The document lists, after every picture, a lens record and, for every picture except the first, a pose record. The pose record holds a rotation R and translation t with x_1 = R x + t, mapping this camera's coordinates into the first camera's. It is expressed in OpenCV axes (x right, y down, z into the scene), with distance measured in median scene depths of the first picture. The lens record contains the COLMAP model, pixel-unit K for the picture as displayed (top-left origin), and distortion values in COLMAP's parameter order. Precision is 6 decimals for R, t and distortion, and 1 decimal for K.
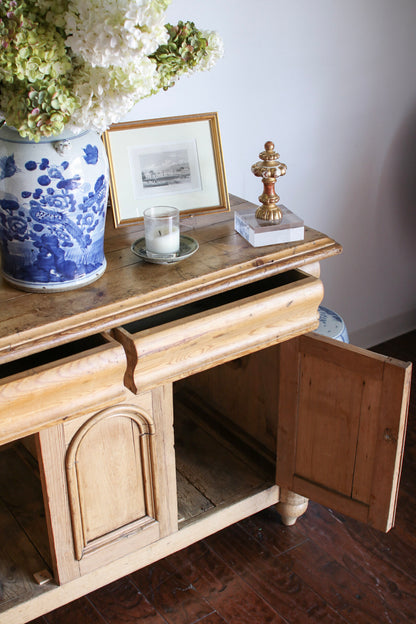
lens RADIAL K [[870.3, 0, 210.0], [0, 870.3, 312.6], [0, 0, 1]] dist [-0.187927, 0.305612]
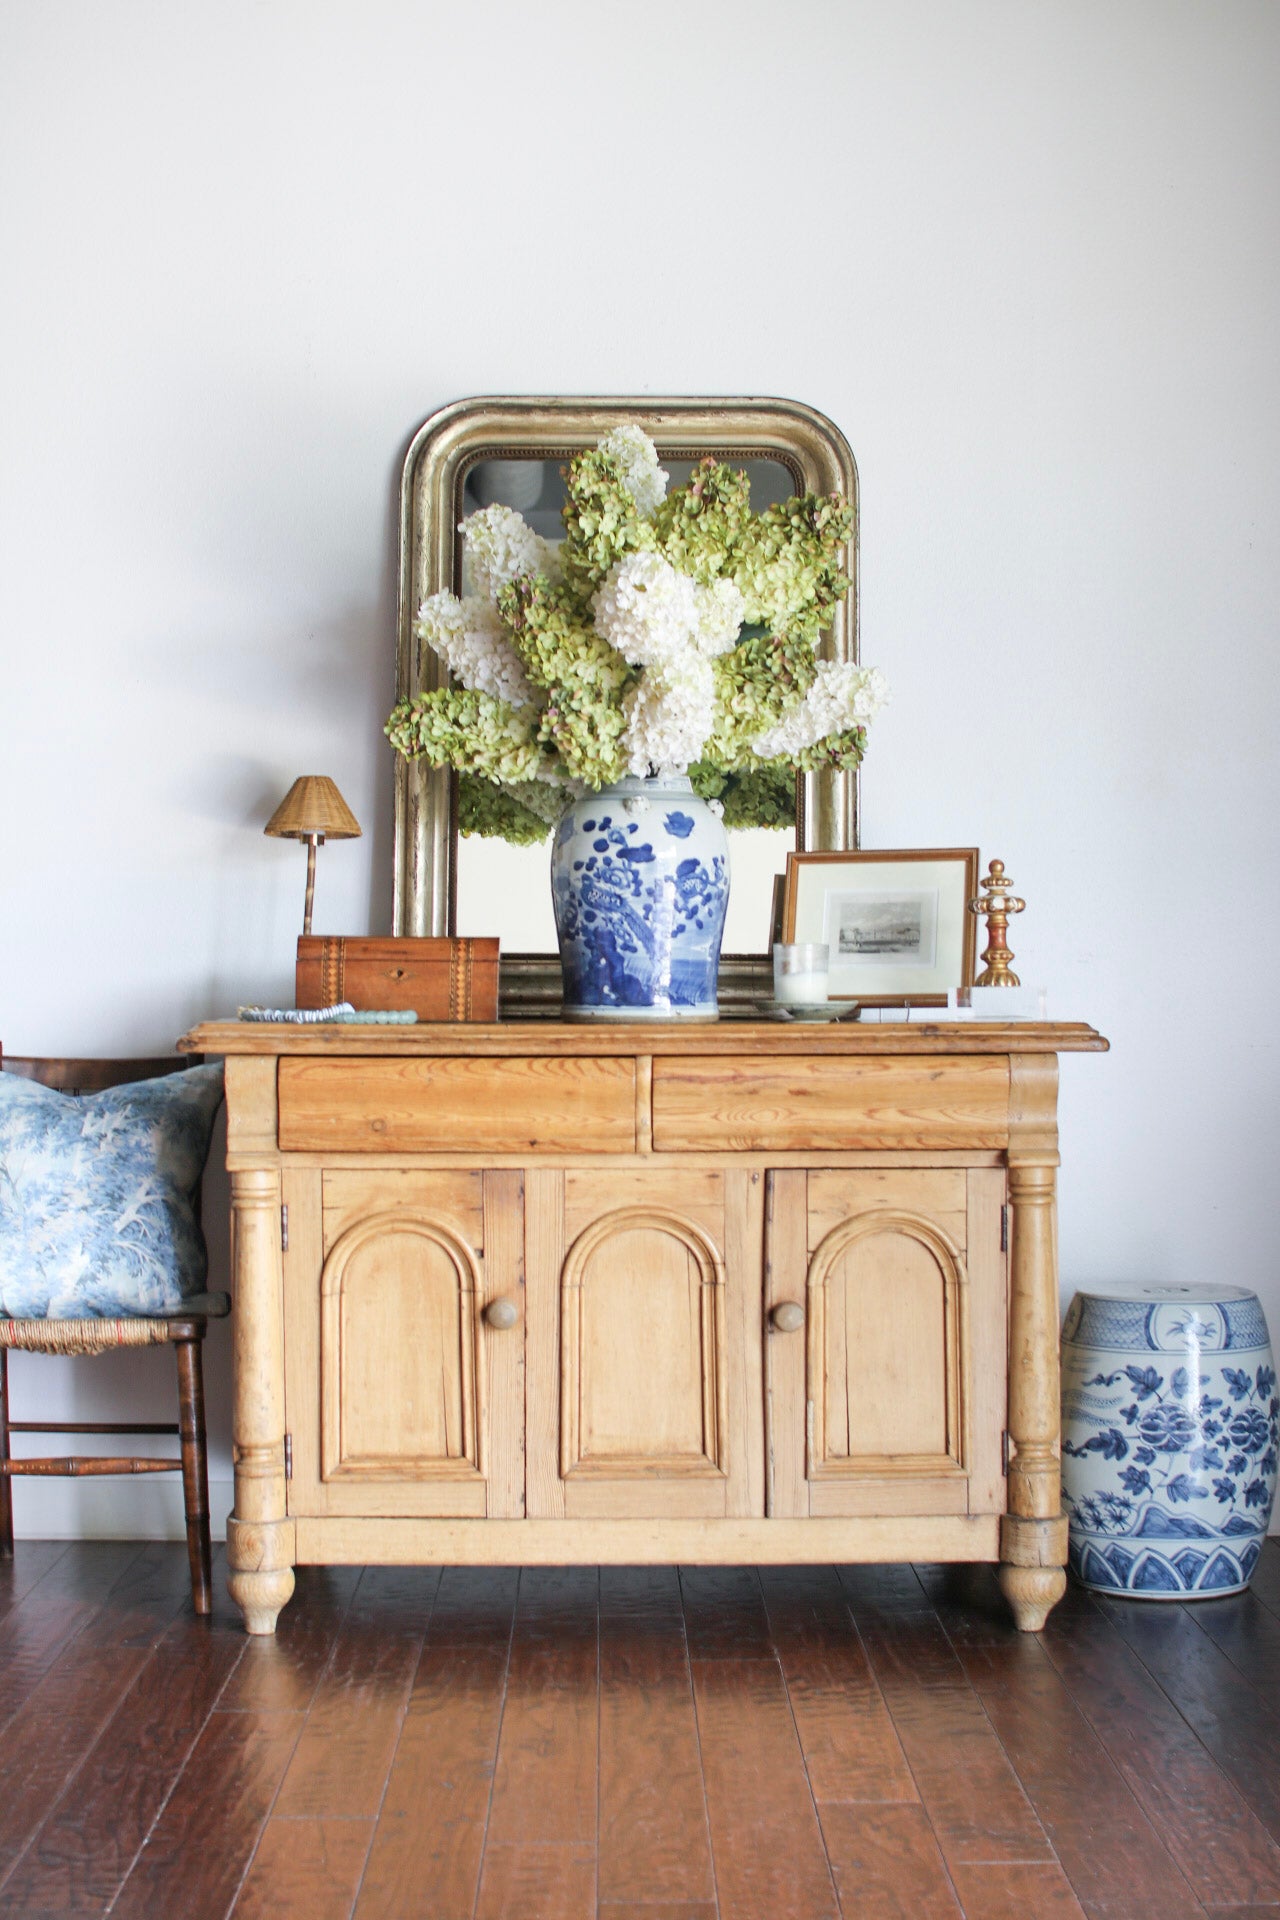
lens RADIAL K [[2677.7, 0, 646.1], [0, 2677.7, 961.8], [0, 0, 1]] dist [-0.187927, 0.305612]
pose [[0.823657, 0.005812, -0.567058, 1.068583], [-0.264741, 0.888235, -0.375434, 0.736343], [0.501499, 0.459352, 0.733140, -0.562342]]
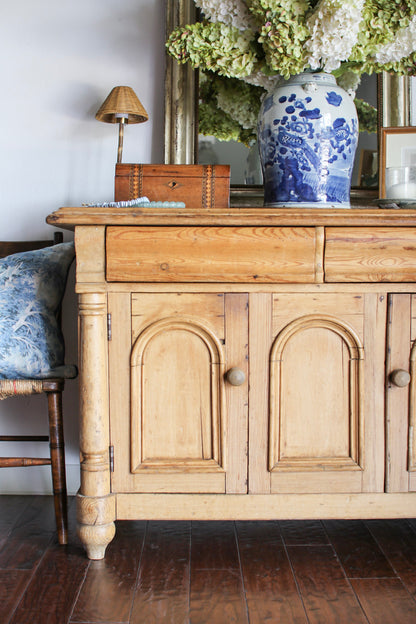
lens RADIAL K [[889.5, 0, 208.5], [0, 889.5, 312.2], [0, 0, 1]] dist [-0.170224, 0.196027]
pose [[0.821351, 0.039423, -0.569059, 0.439383], [-0.268326, 0.907047, -0.324449, 0.546273], [0.503372, 0.419180, 0.755582, 0.079974]]
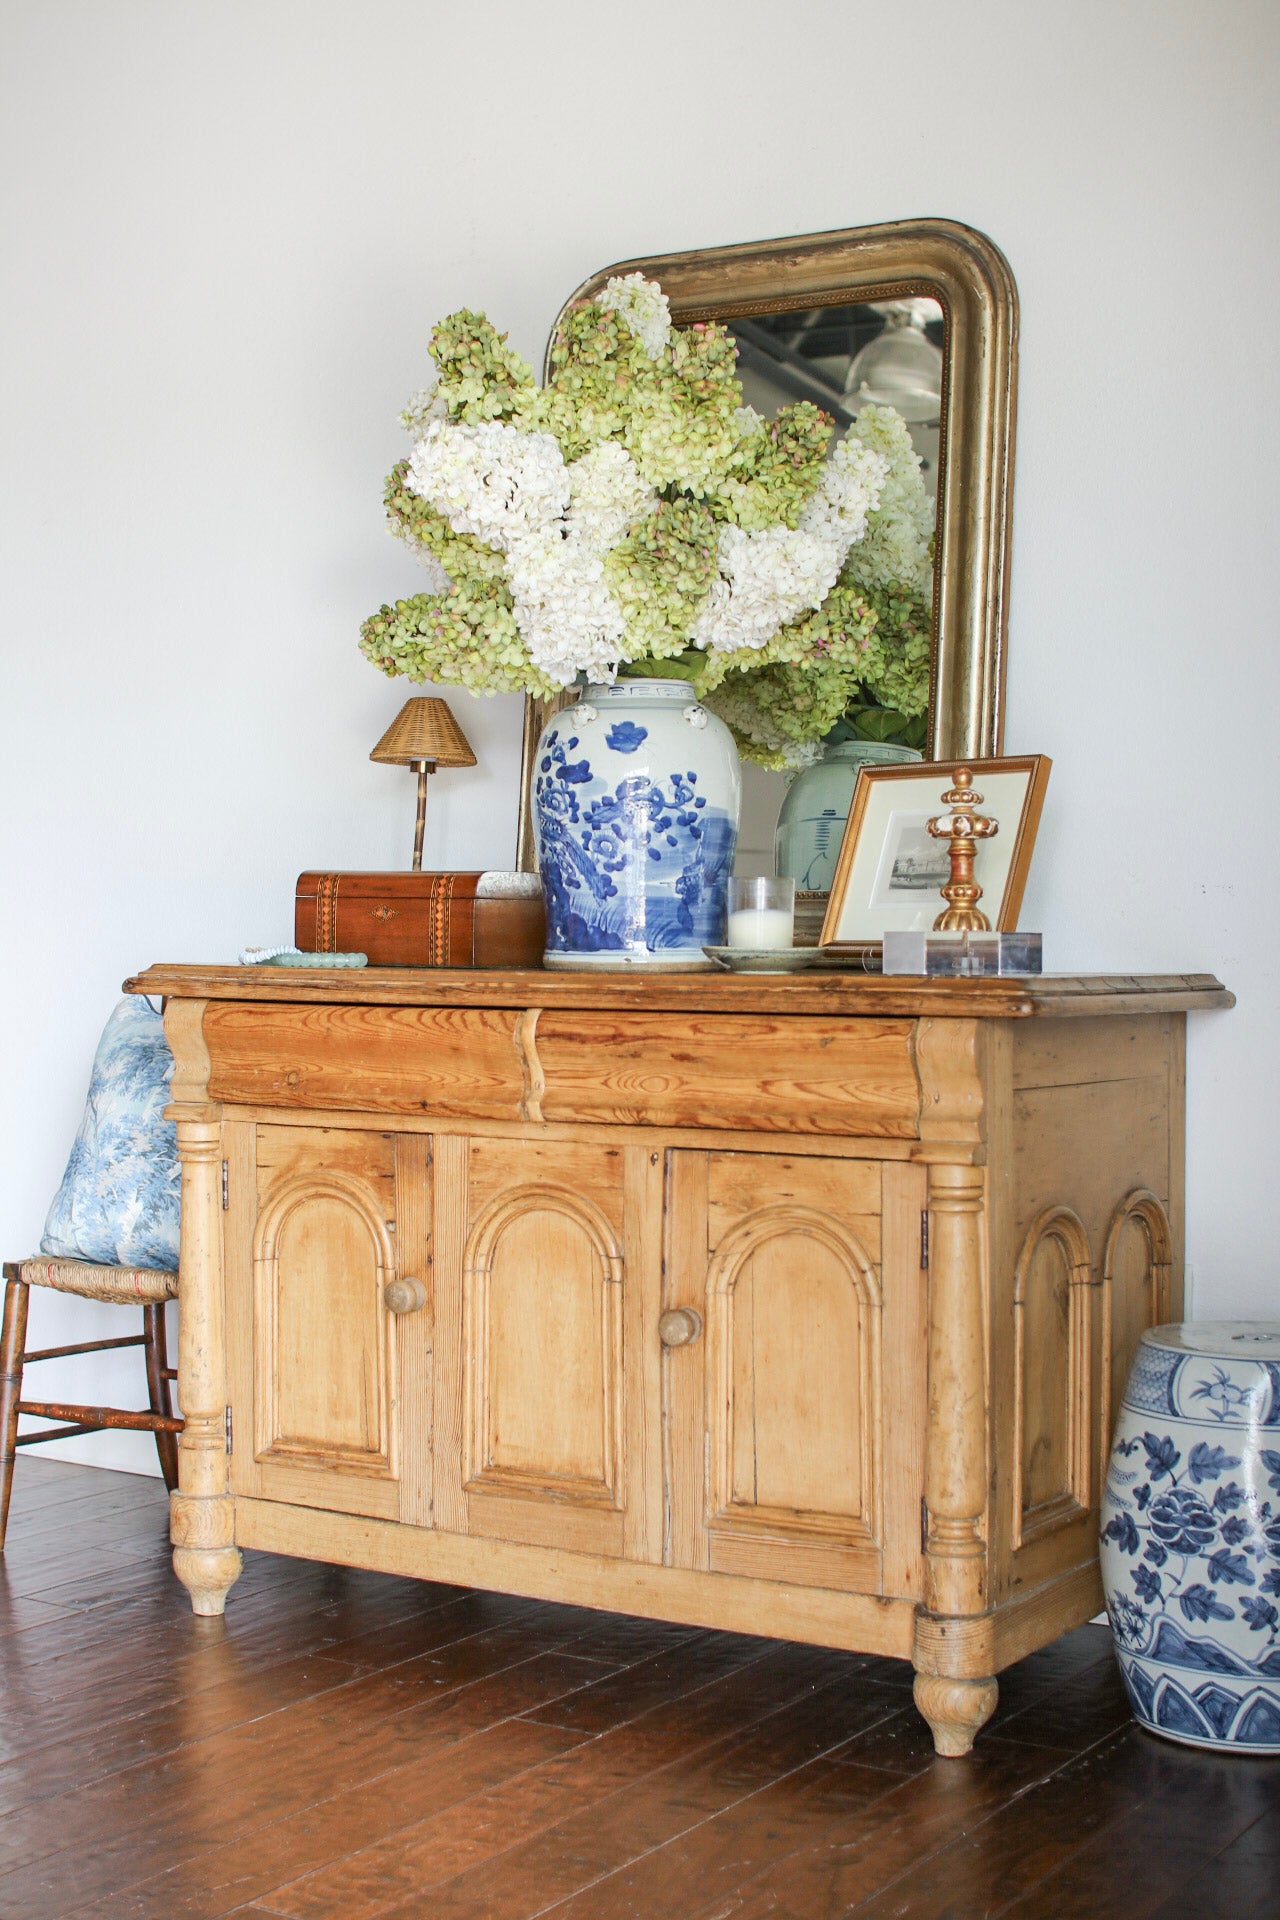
lens RADIAL K [[2677.7, 0, 646.1], [0, 2677.7, 961.8], [0, 0, 1]] dist [-0.187927, 0.305612]
pose [[0.379956, 0.025504, -0.924653, 1.564447], [-0.428895, 0.890529, -0.151678, 0.227831], [0.819562, 0.454210, 0.349301, 0.427033]]
